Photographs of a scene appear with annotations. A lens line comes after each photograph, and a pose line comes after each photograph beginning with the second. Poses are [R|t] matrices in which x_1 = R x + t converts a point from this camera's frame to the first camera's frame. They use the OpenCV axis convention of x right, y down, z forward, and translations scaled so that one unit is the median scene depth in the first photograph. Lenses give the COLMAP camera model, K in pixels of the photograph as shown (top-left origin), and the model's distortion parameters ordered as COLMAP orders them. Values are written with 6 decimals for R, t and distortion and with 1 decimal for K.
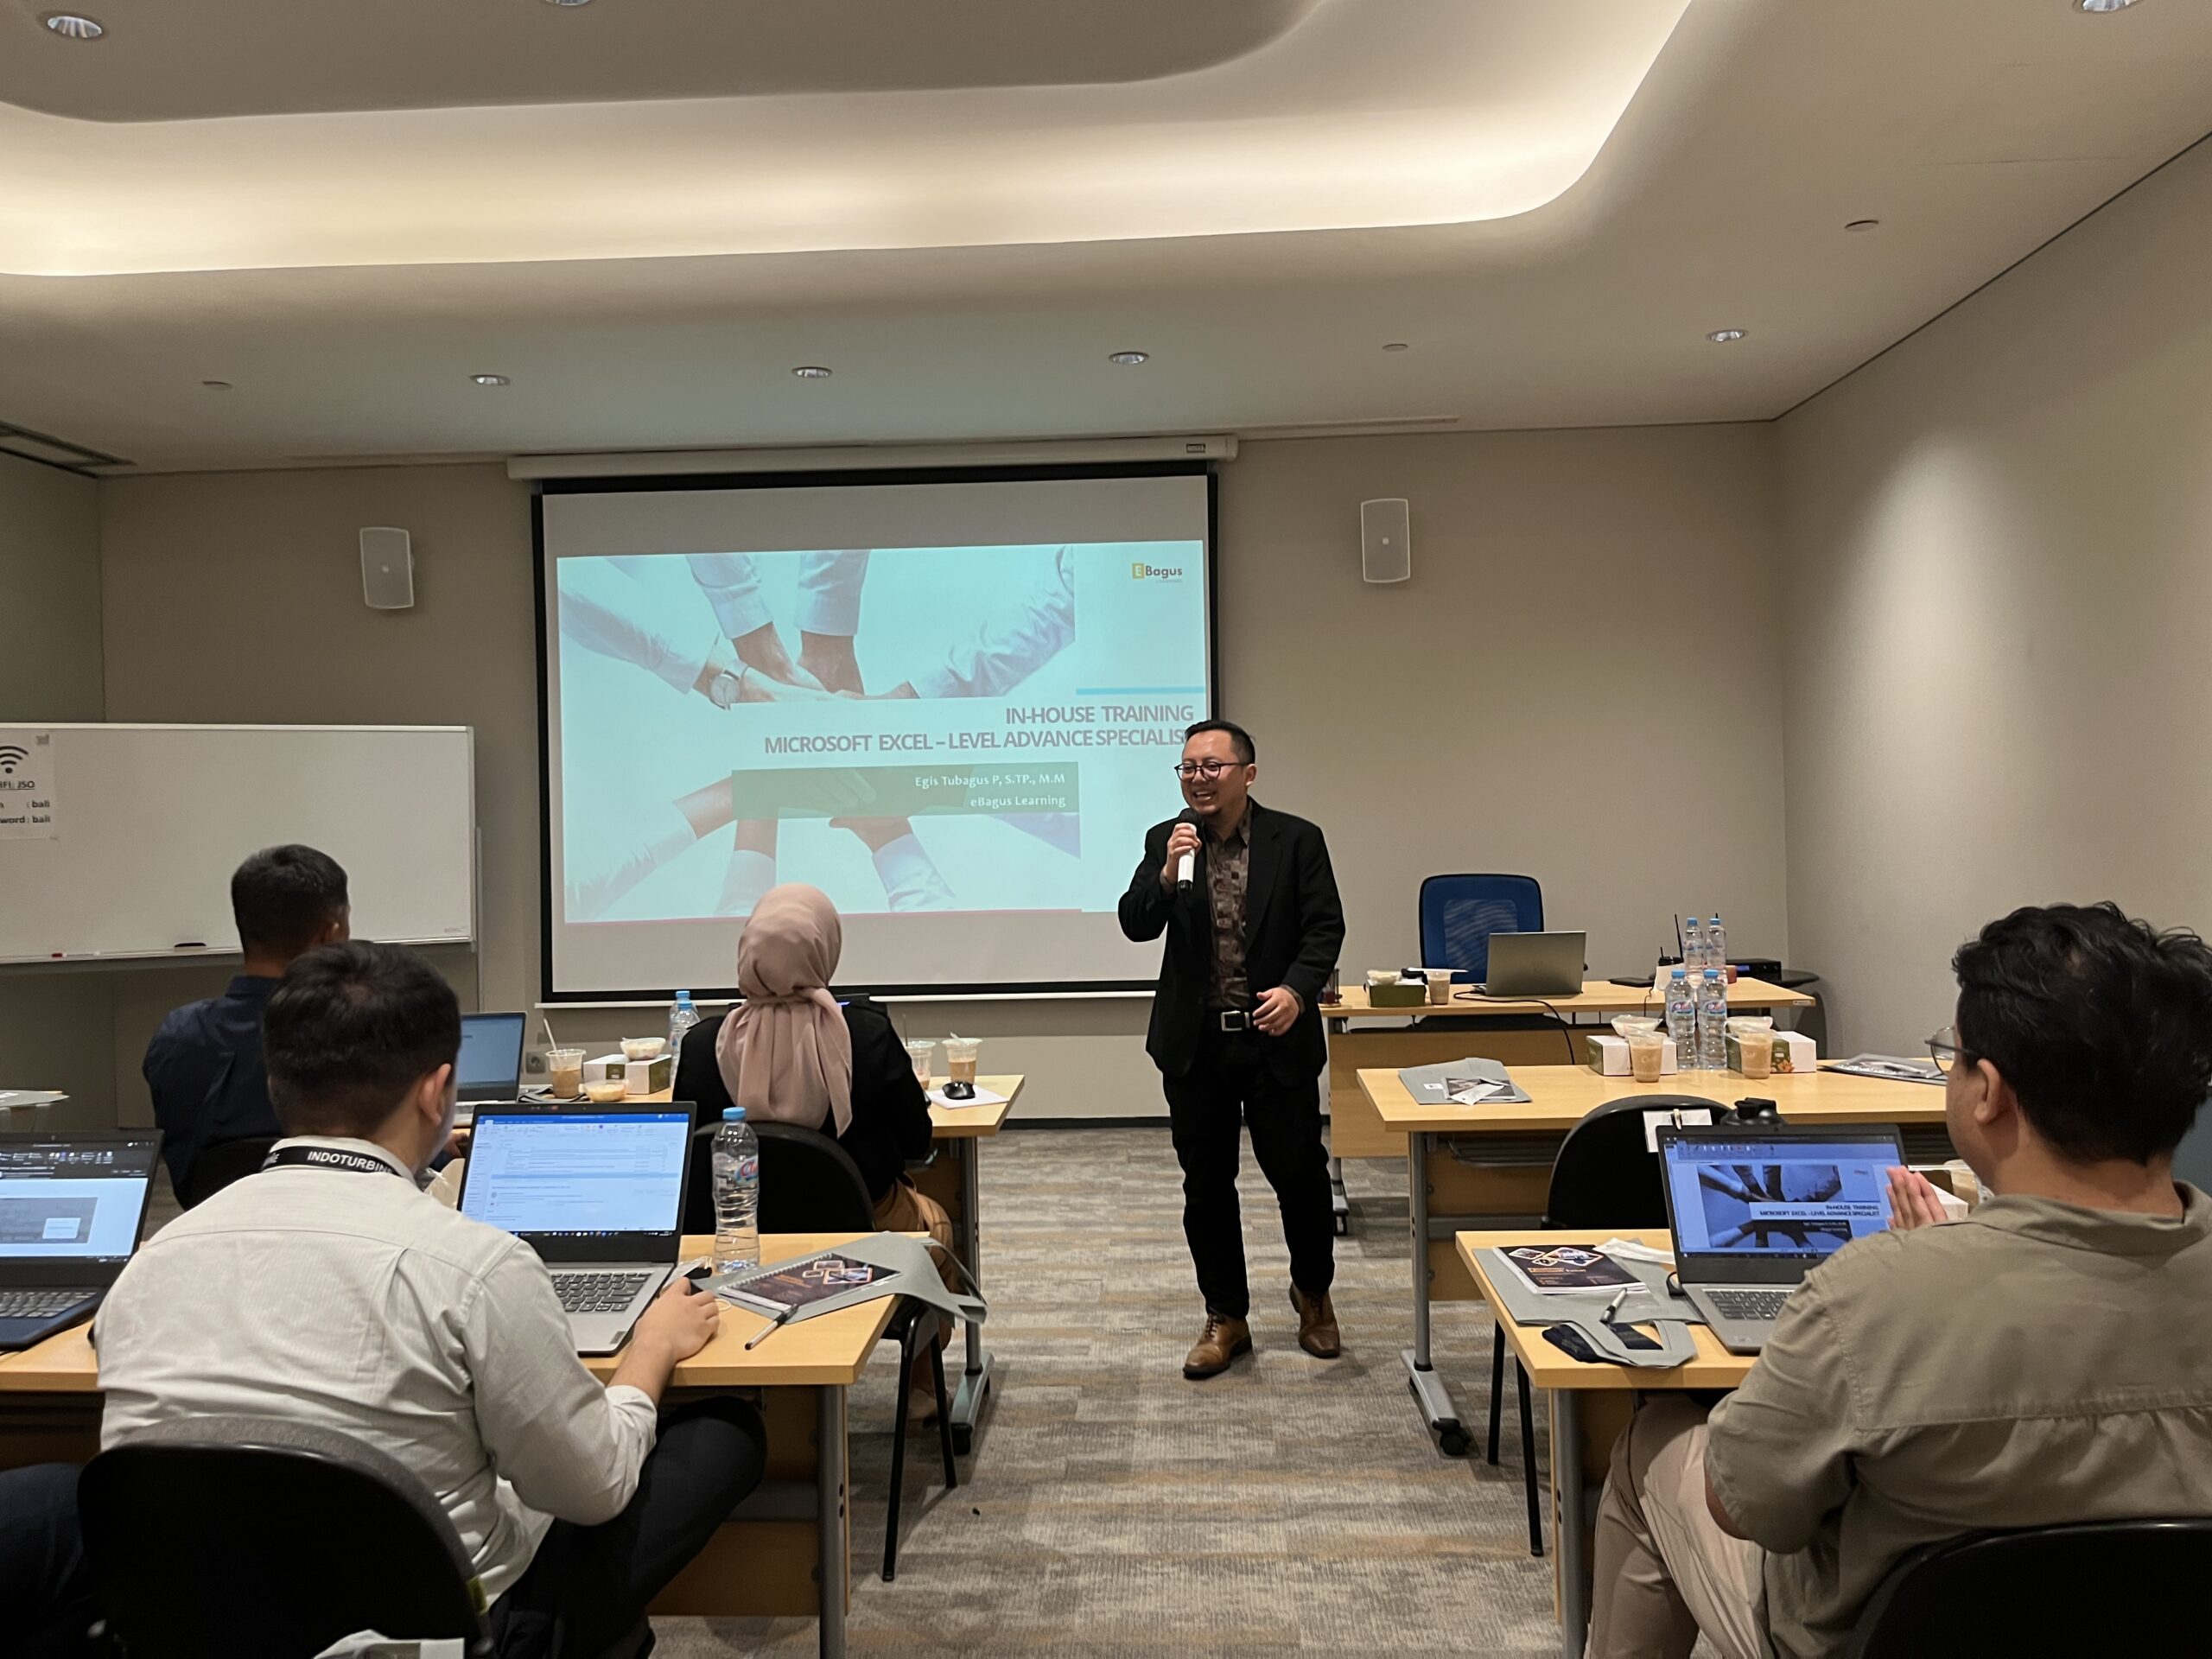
lens RADIAL K [[1671.8, 0, 1125.6], [0, 1671.8, 814.5], [0, 0, 1]] dist [0.066535, -0.095643]
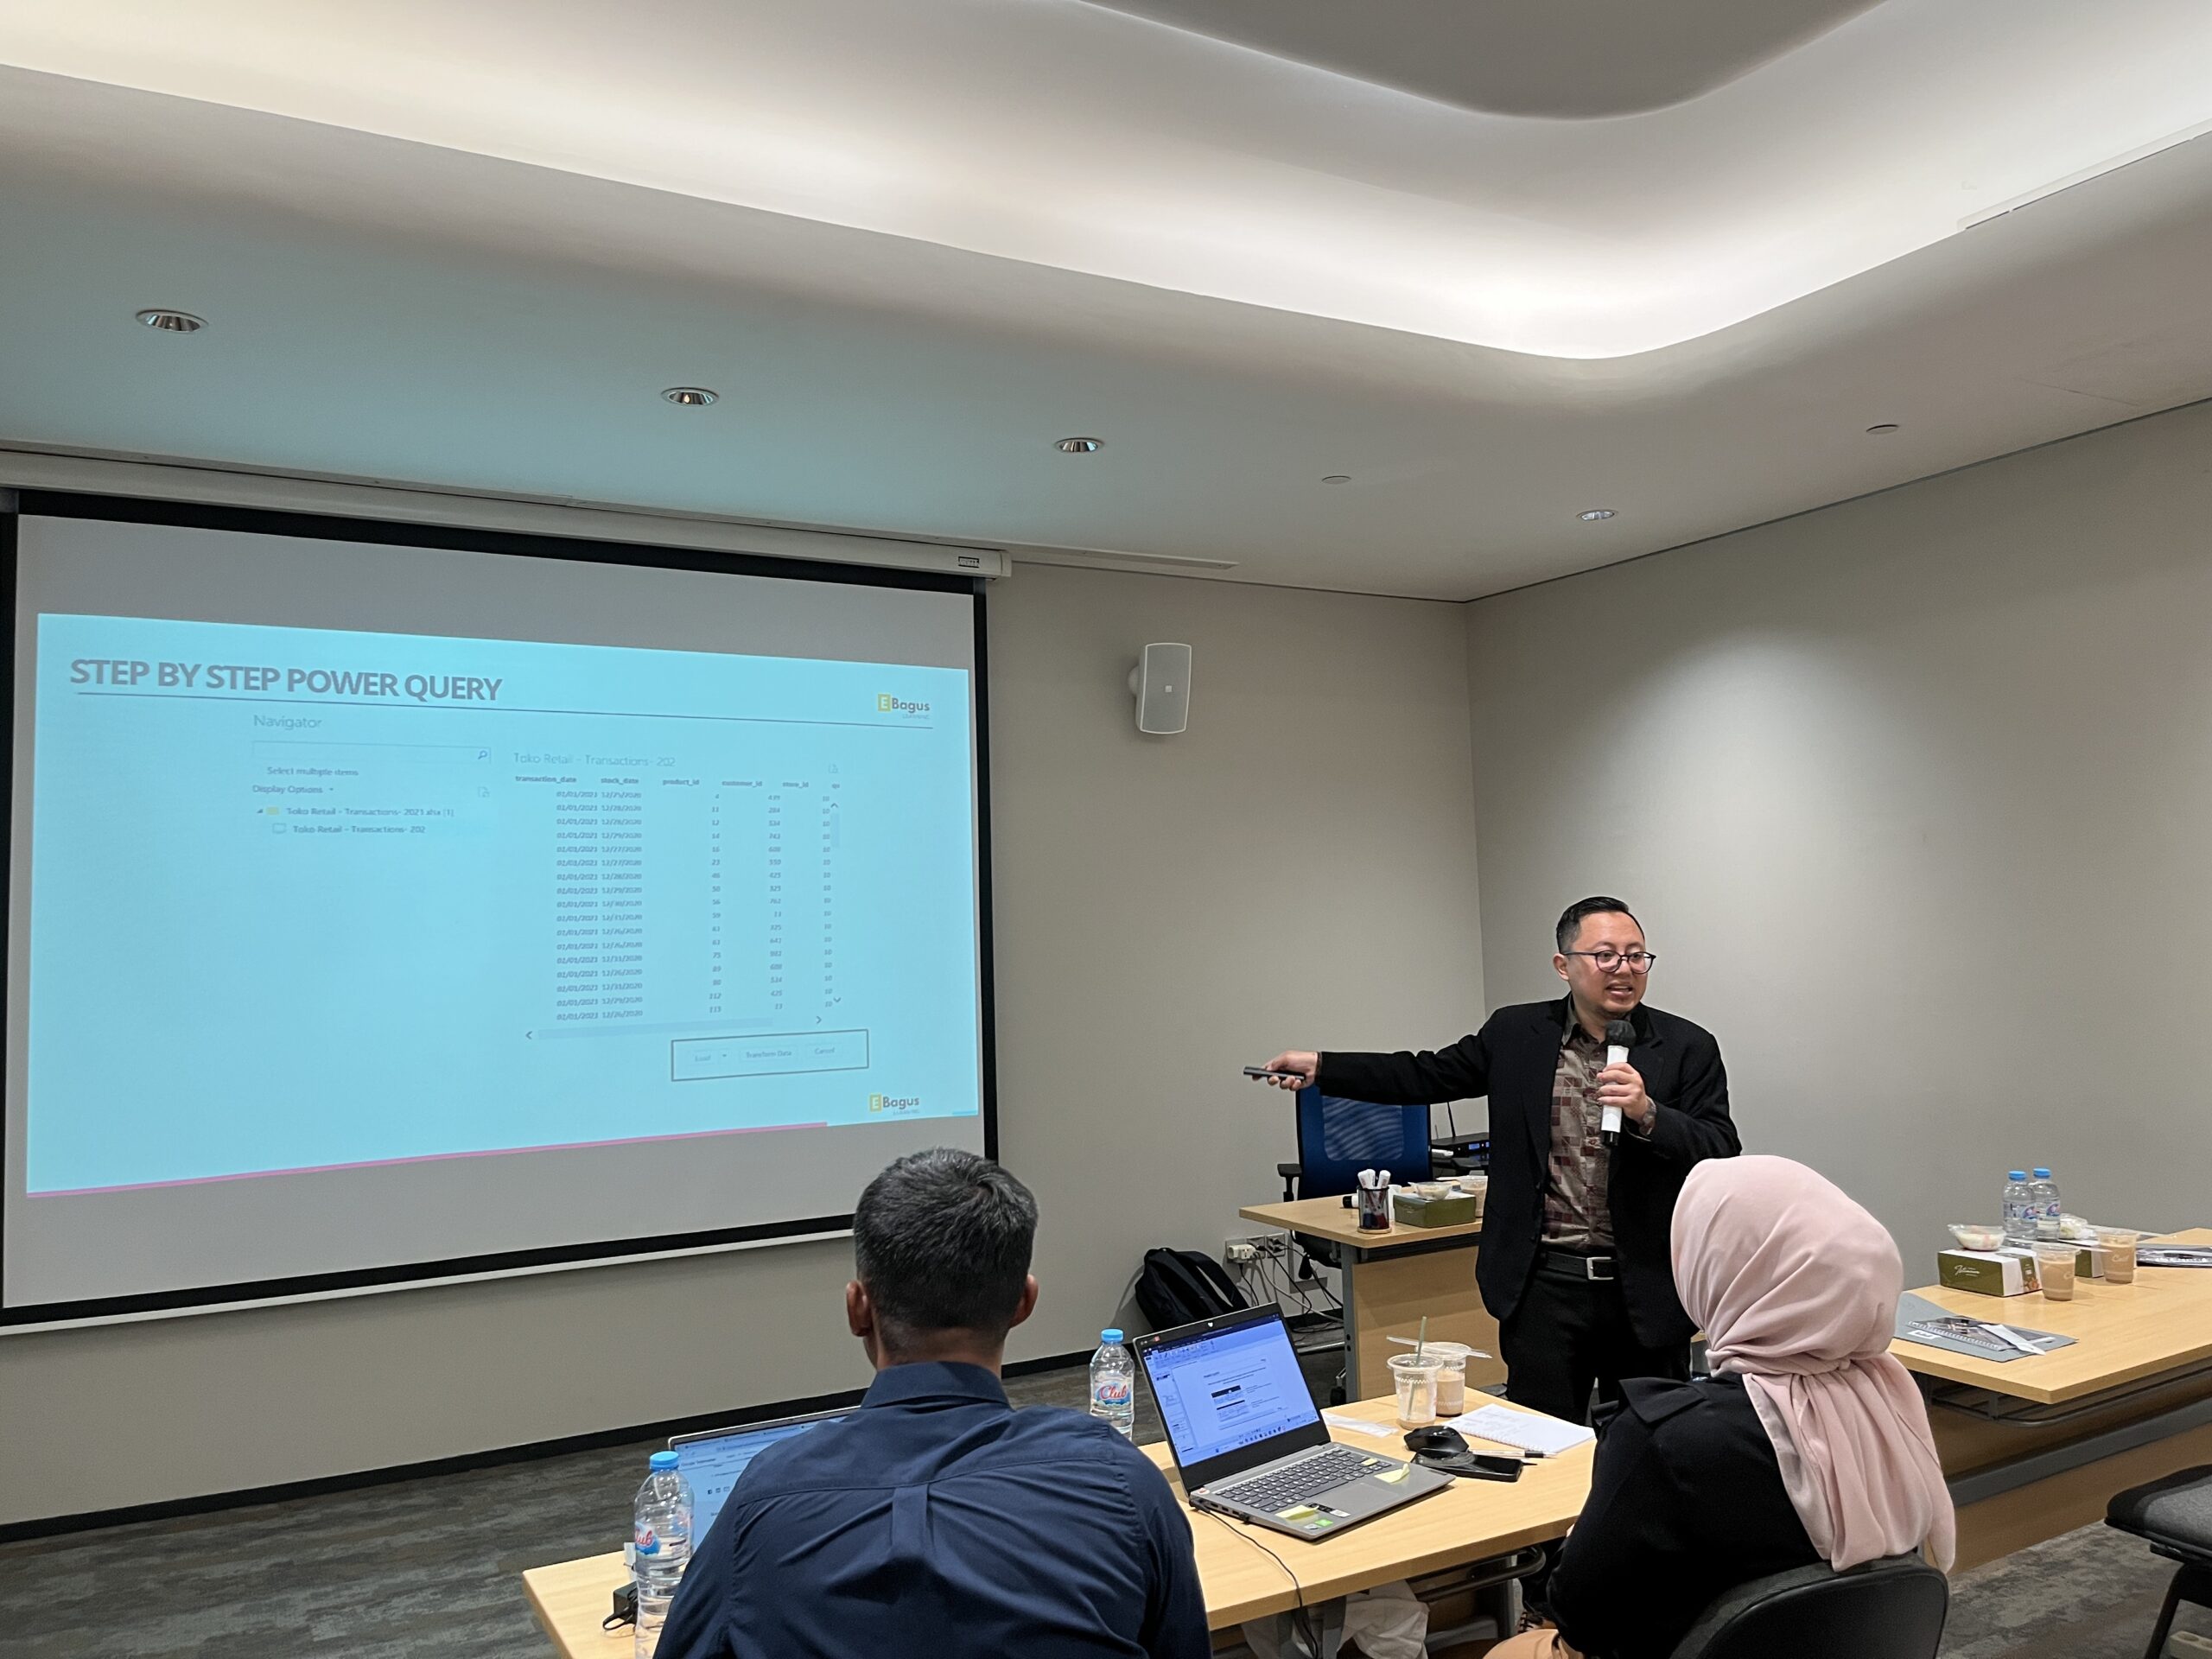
lens RADIAL K [[1678.1, 0, 1107.9], [0, 1678.1, 826.2], [0, 0, 1]] dist [0.075958, -0.114749]
pose [[0.845847, 0.035059, 0.532273, -0.466356], [0.009820, 0.996645, -0.081252, -0.021728], [-0.533336, 0.073953, 0.842665, 0.348312]]
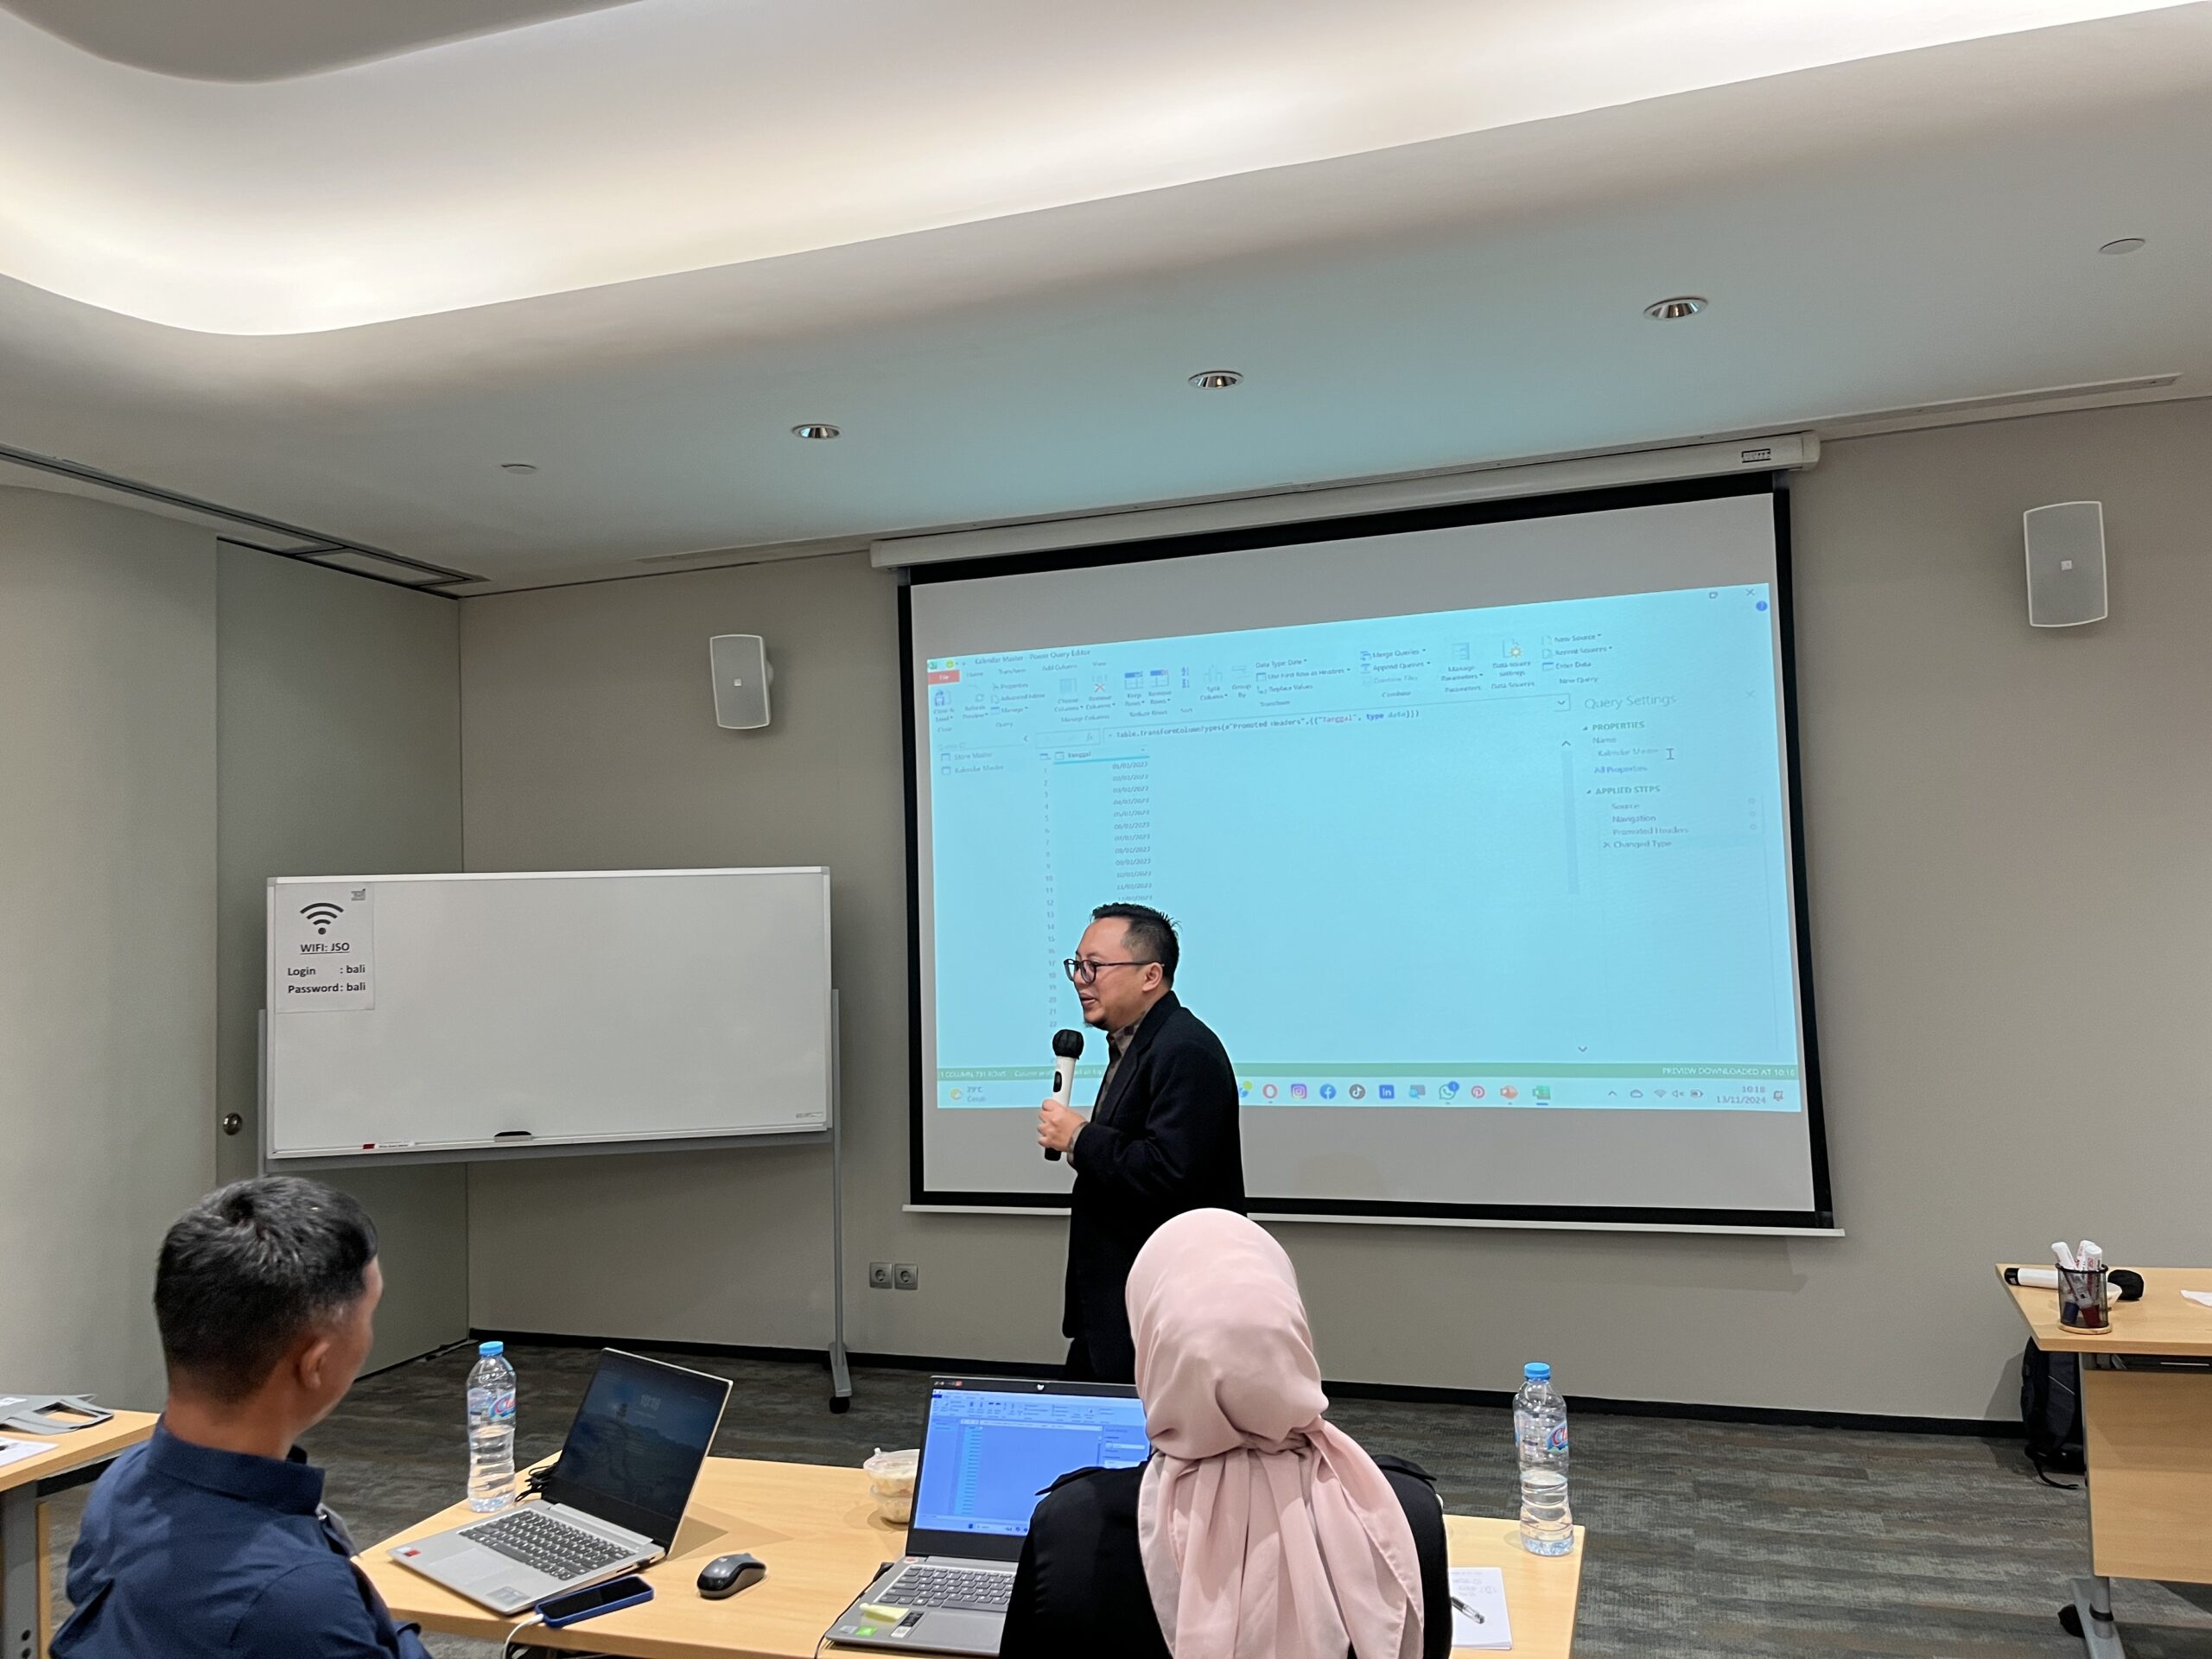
lens RADIAL K [[1670.0, 0, 1105.4], [0, 1670.0, 818.0], [0, 0, 1]] dist [0.071092, -0.098924]
pose [[0.961511, -0.026603, -0.273475, -0.042784], [0.010429, 0.998118, -0.060430, -0.033292], [0.274568, 0.055252, 0.959979, 0.333258]]
